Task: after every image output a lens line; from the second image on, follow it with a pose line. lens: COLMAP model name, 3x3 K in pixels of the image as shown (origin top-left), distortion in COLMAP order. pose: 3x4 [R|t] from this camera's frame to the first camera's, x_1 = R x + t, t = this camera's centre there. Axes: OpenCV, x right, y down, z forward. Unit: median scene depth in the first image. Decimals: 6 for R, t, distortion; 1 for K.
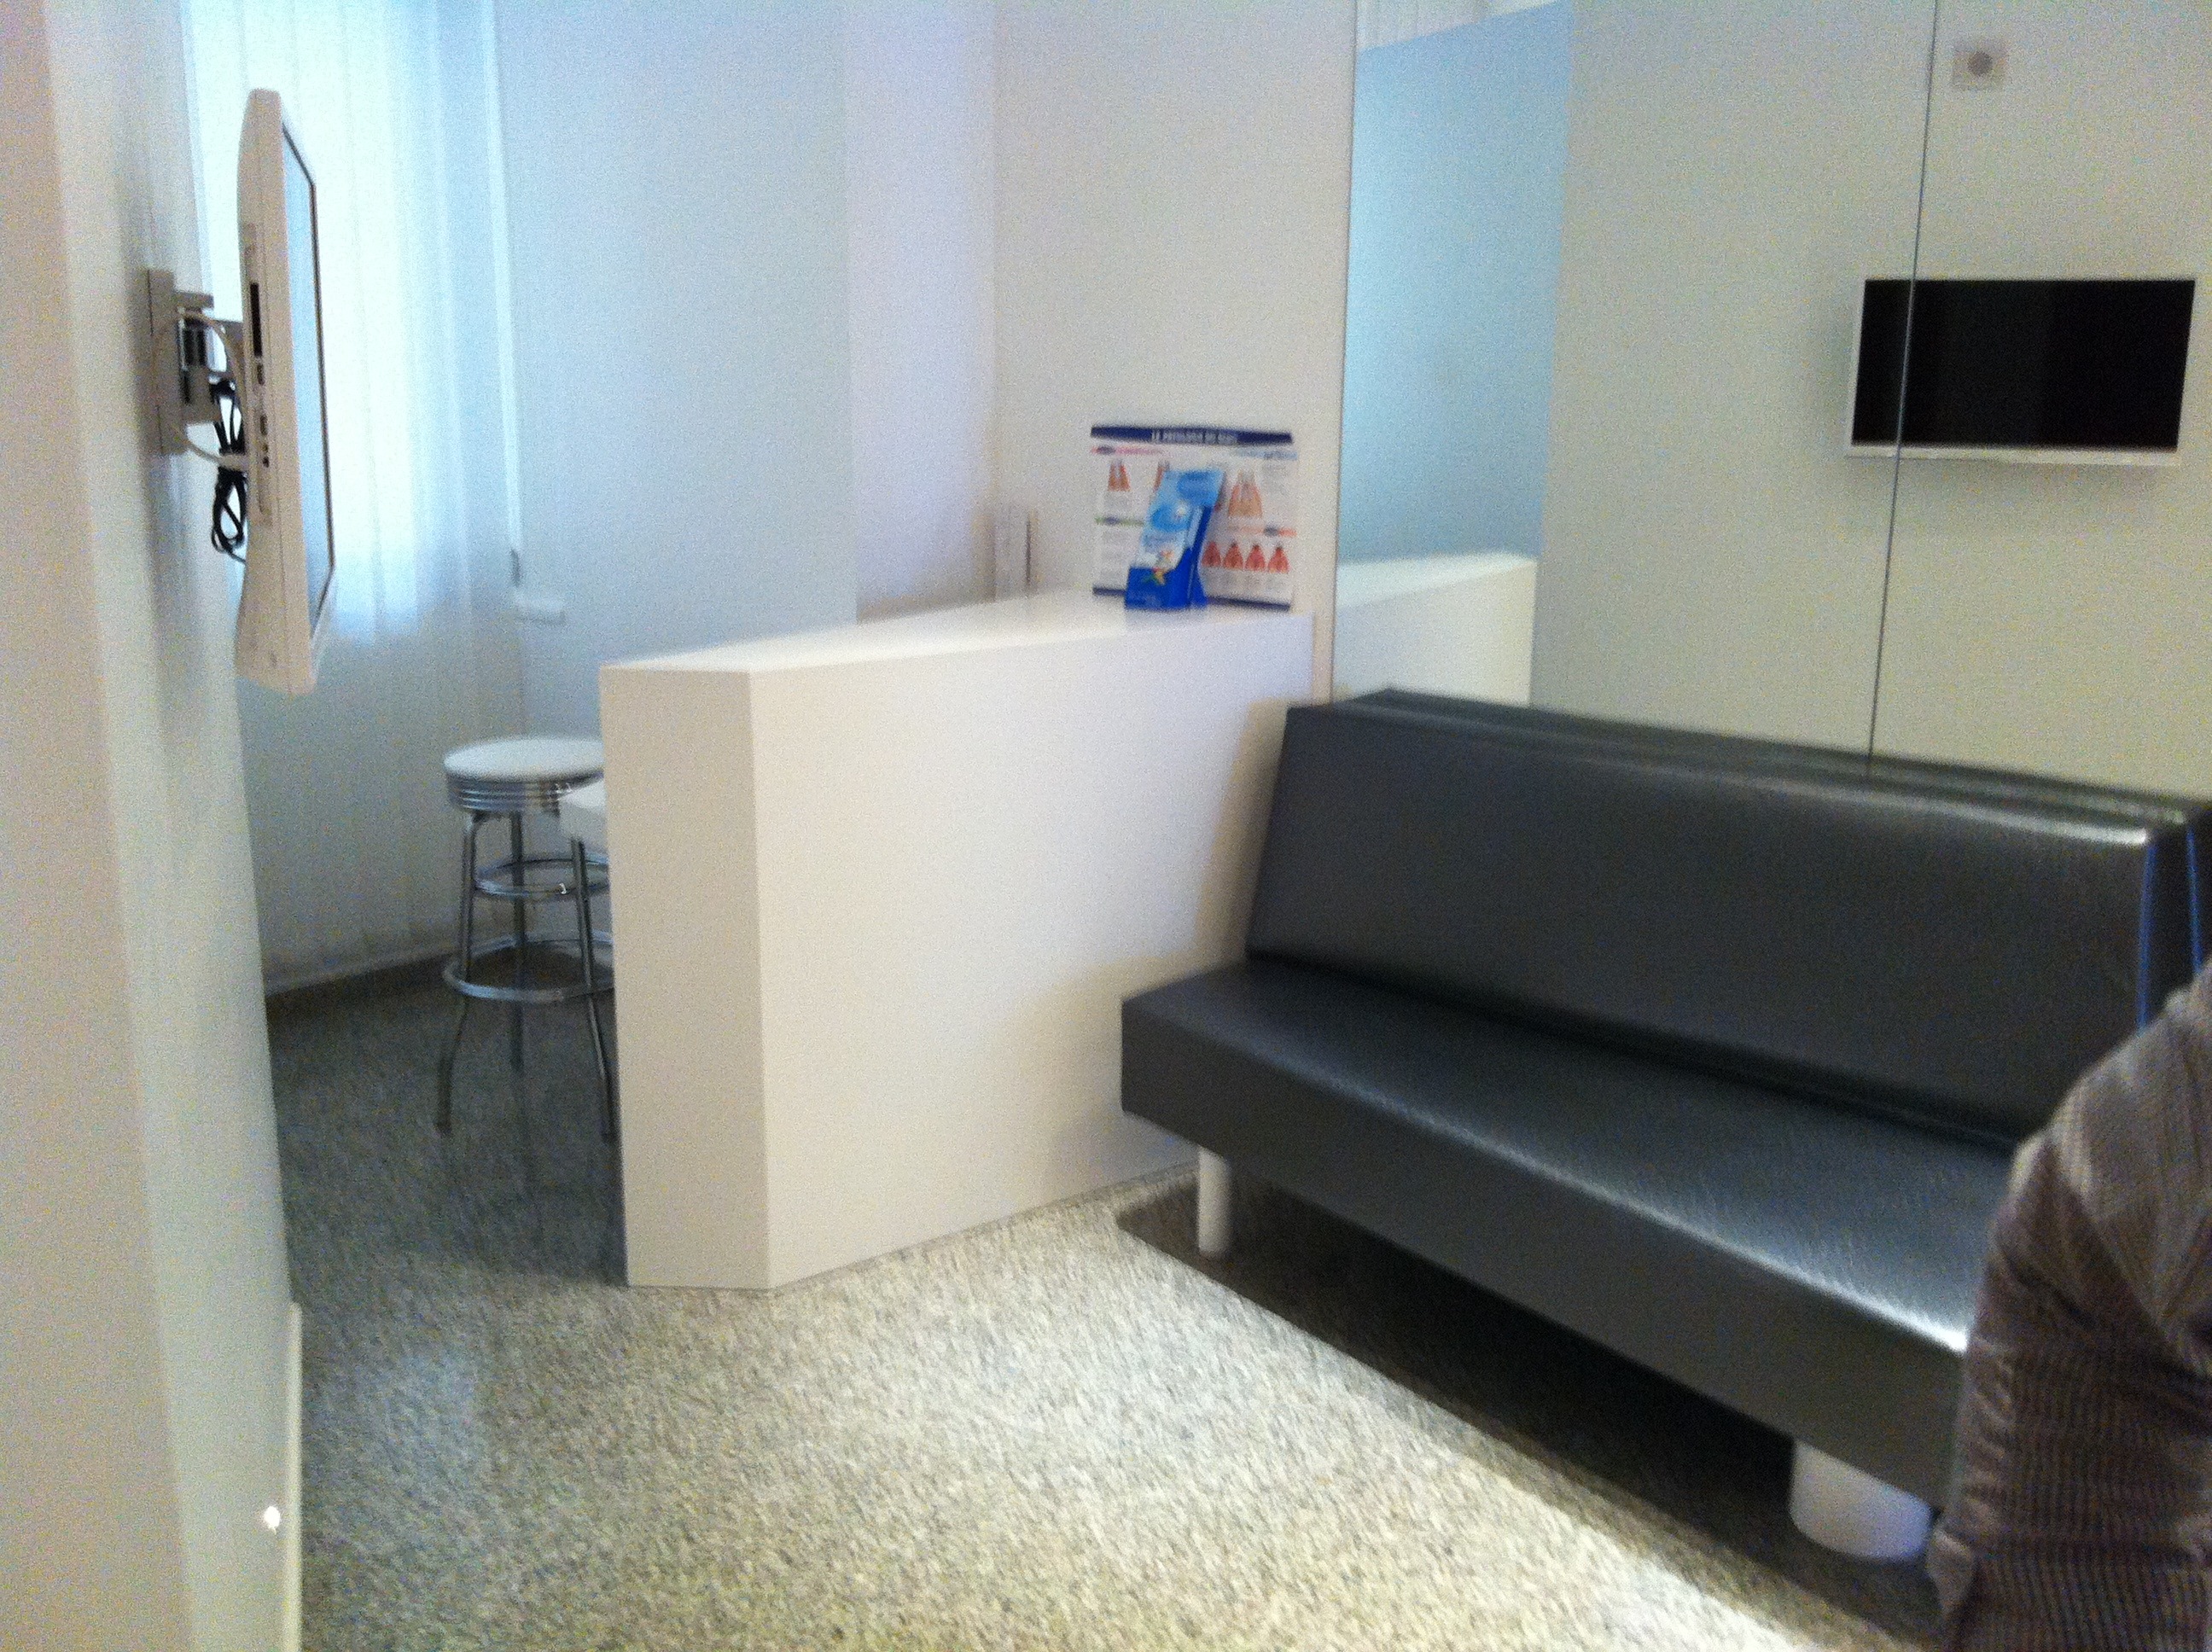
lens RADIAL K [[2078.7, 0, 1113.2], [0, 2078.7, 792.1], [0, 0, 1]] dist [0.064618, -0.200646]
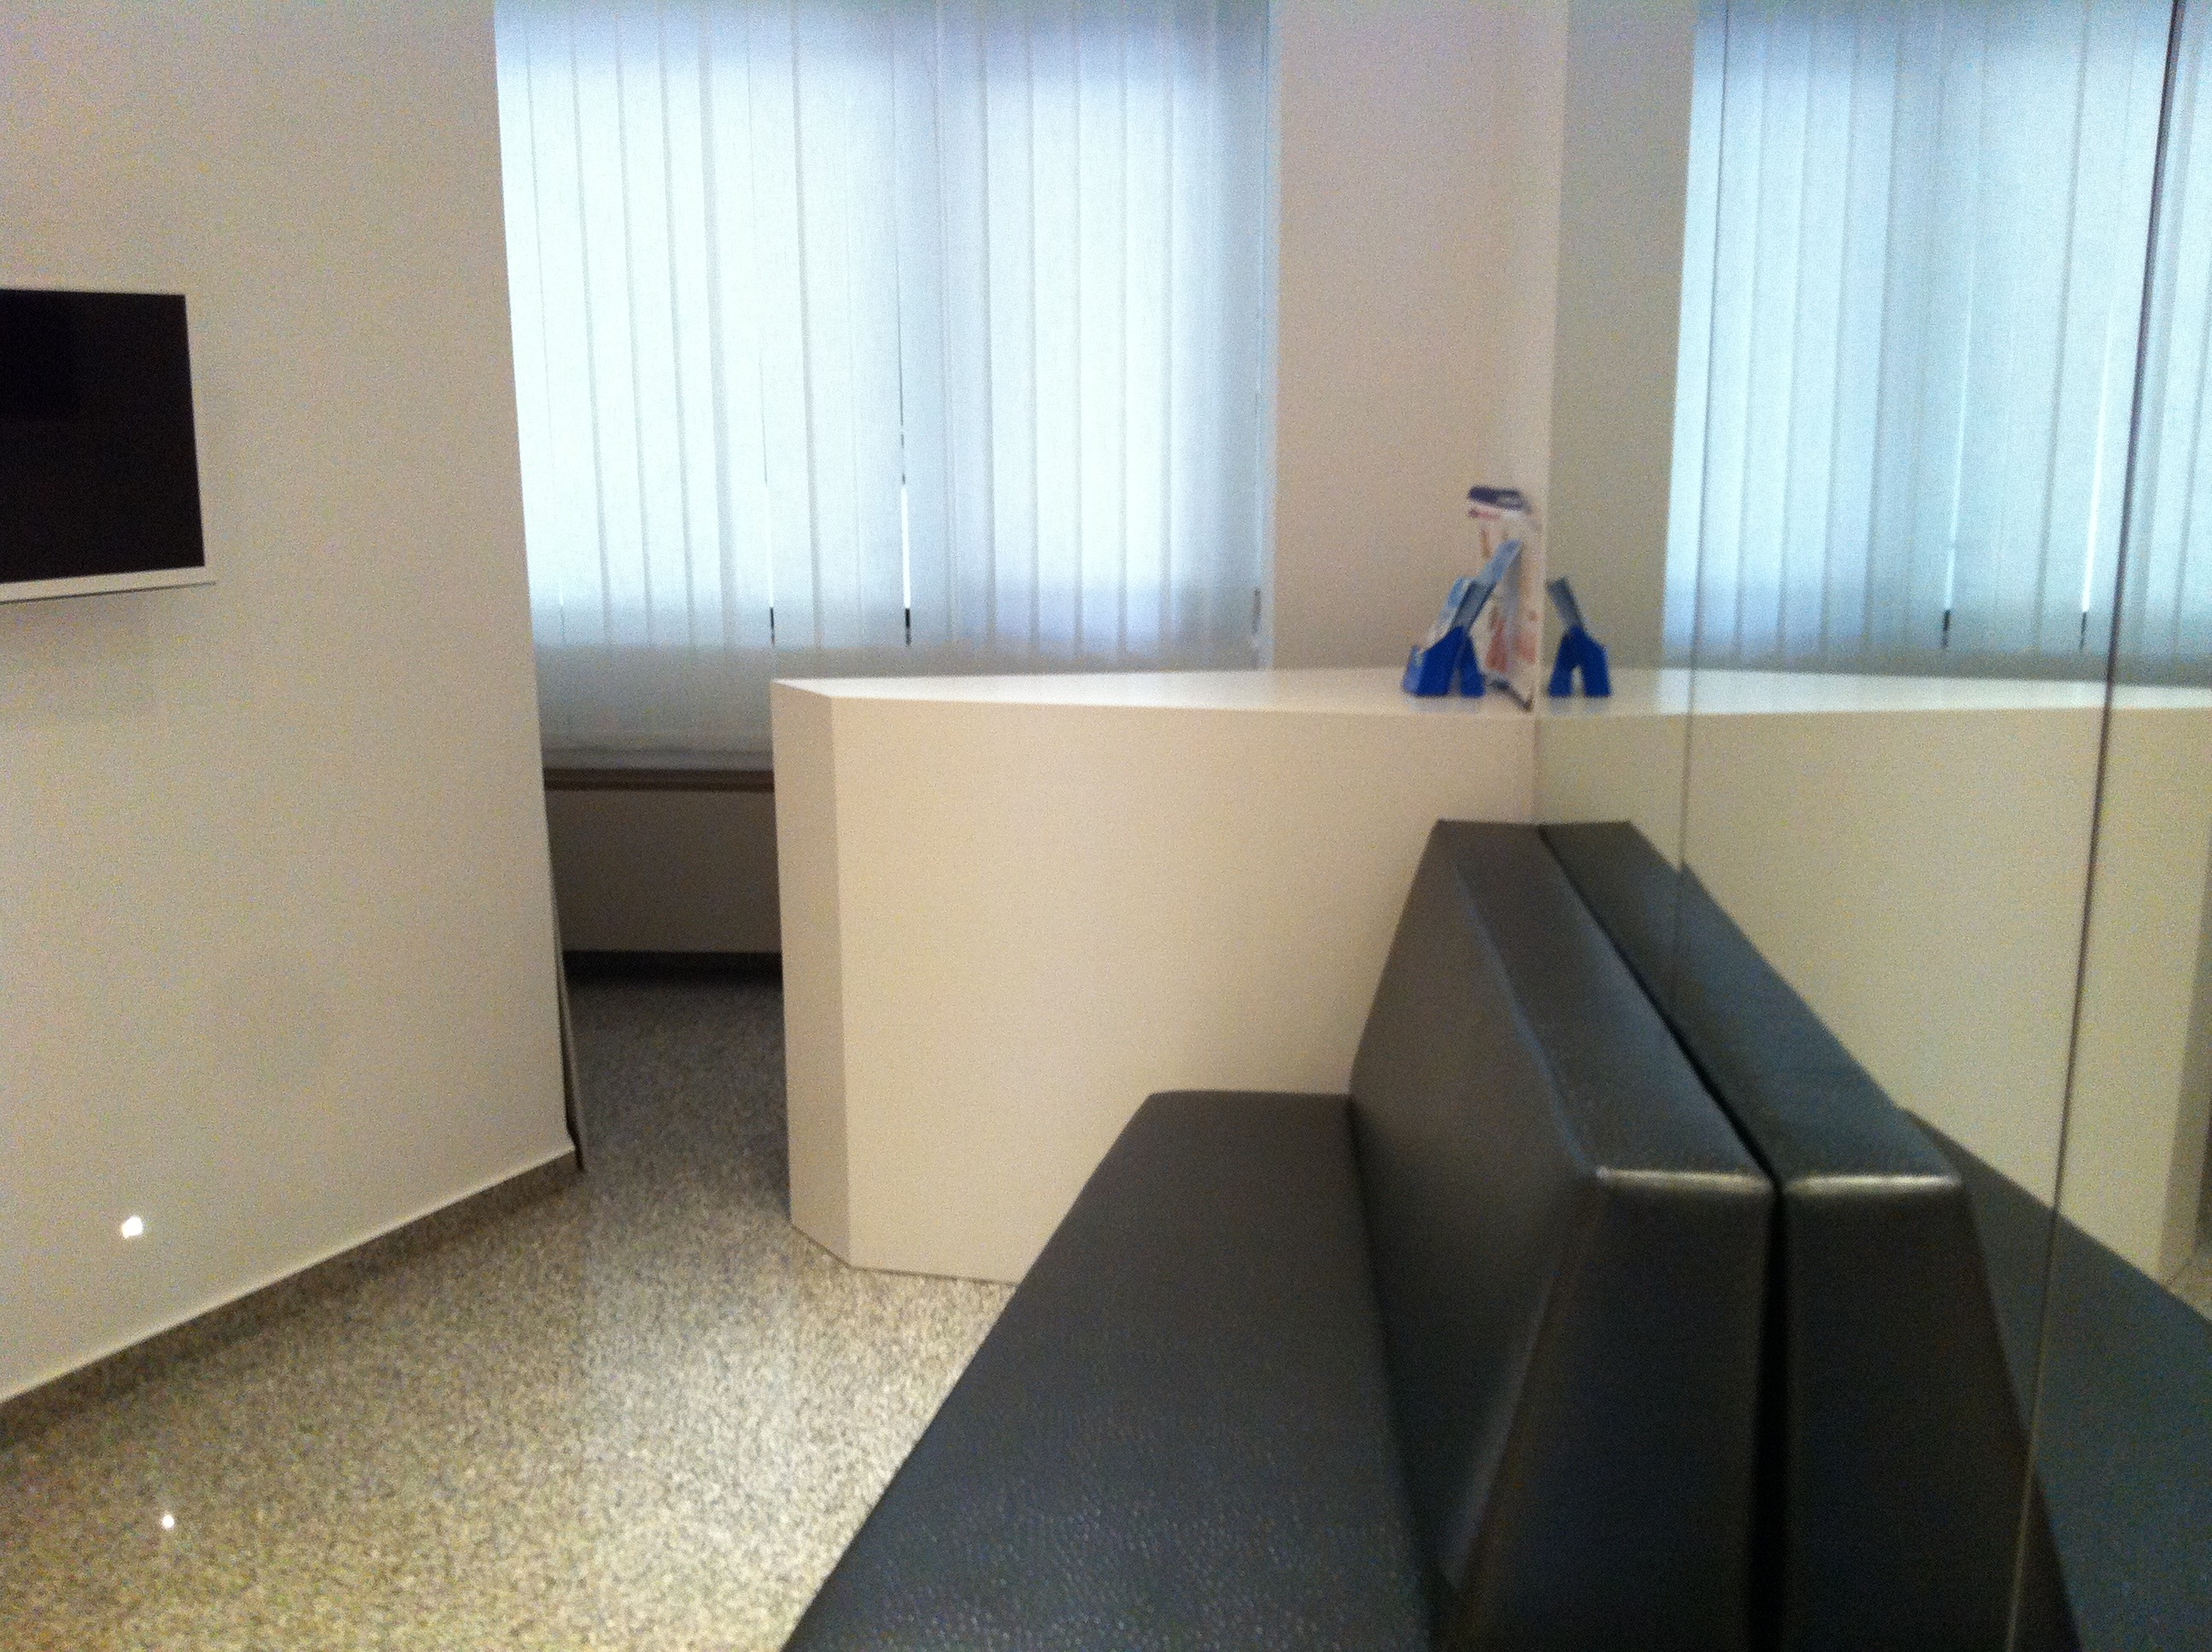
lens RADIAL K [[2078.7, 0, 1113.2], [0, 2078.7, 792.1], [0, 0, 1]] dist [0.064618, -0.200646]
pose [[0.629716, 0.148633, -0.762473, 0.680641], [-0.156984, 0.985623, 0.062482, -0.089519], [0.760798, 0.080350, 0.643996, 0.365441]]
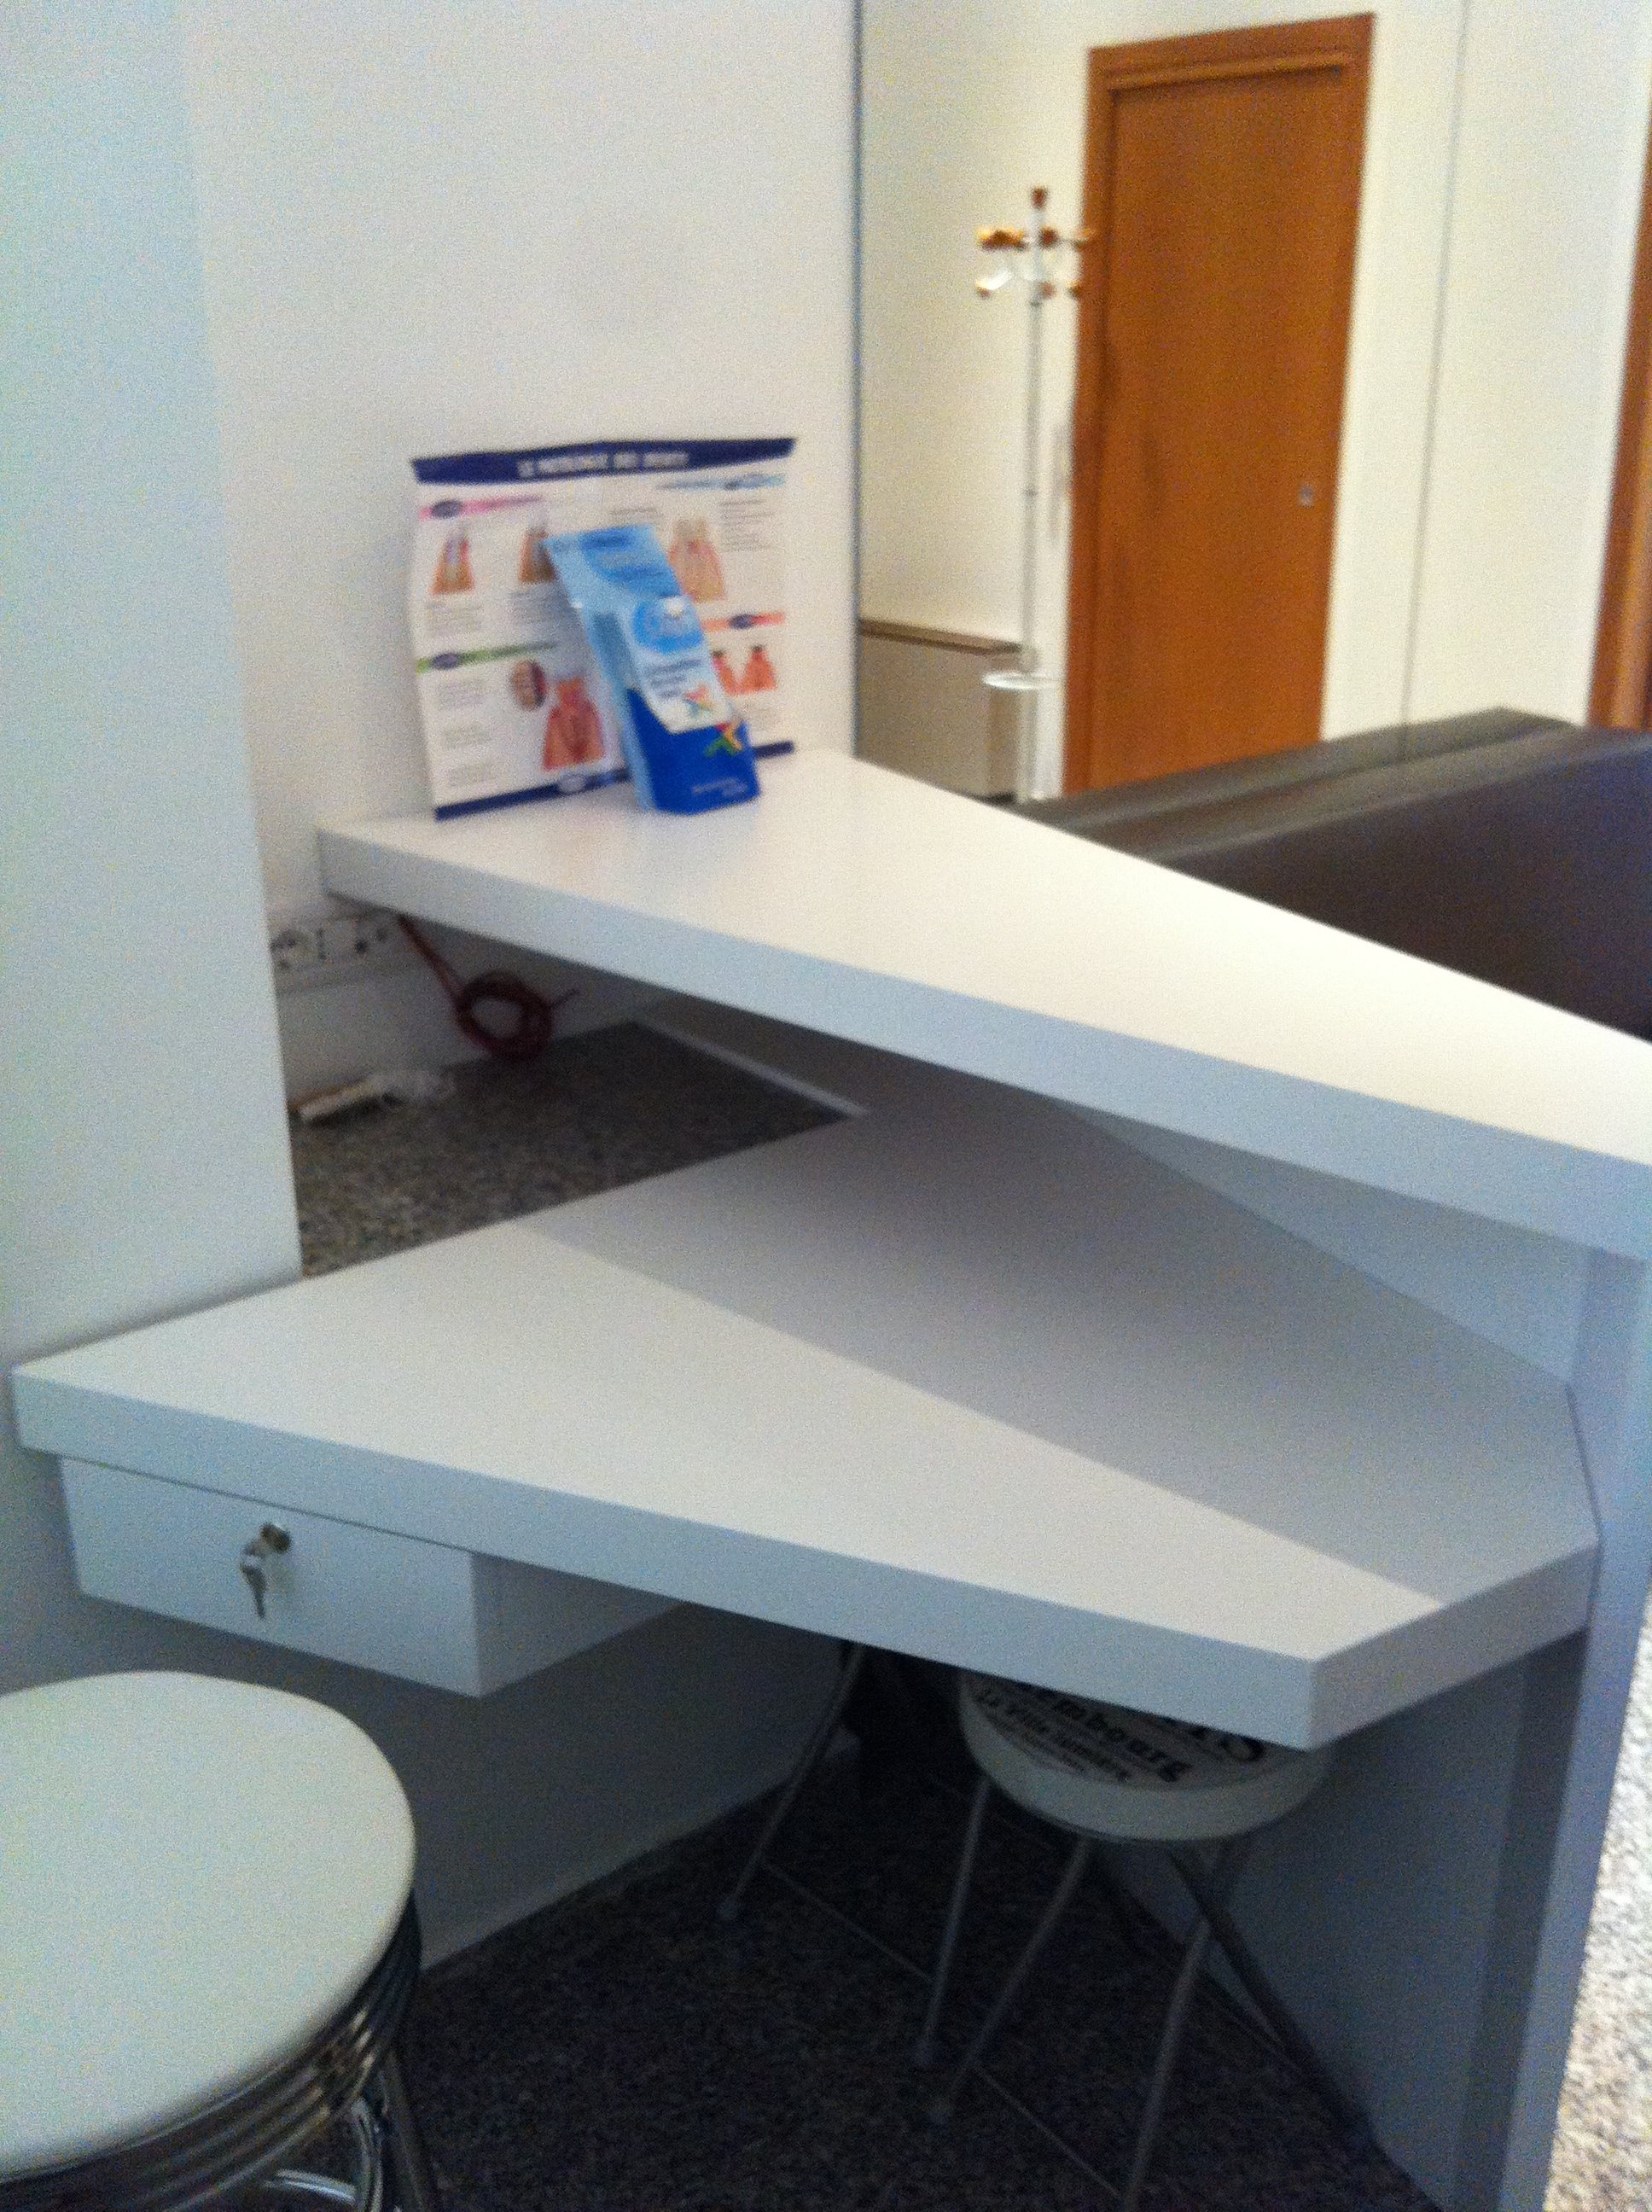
lens RADIAL K [[2136.2, 0, 826.0], [0, 2136.2, 1106.0], [0, 0, 1]] dist [0.091668, -0.284635]
pose [[0.137515, -0.348522, 0.927158, -0.550033], [0.209635, 0.925087, 0.316651, -0.200156], [-0.968061, 0.150821, 0.200276, 0.963804]]
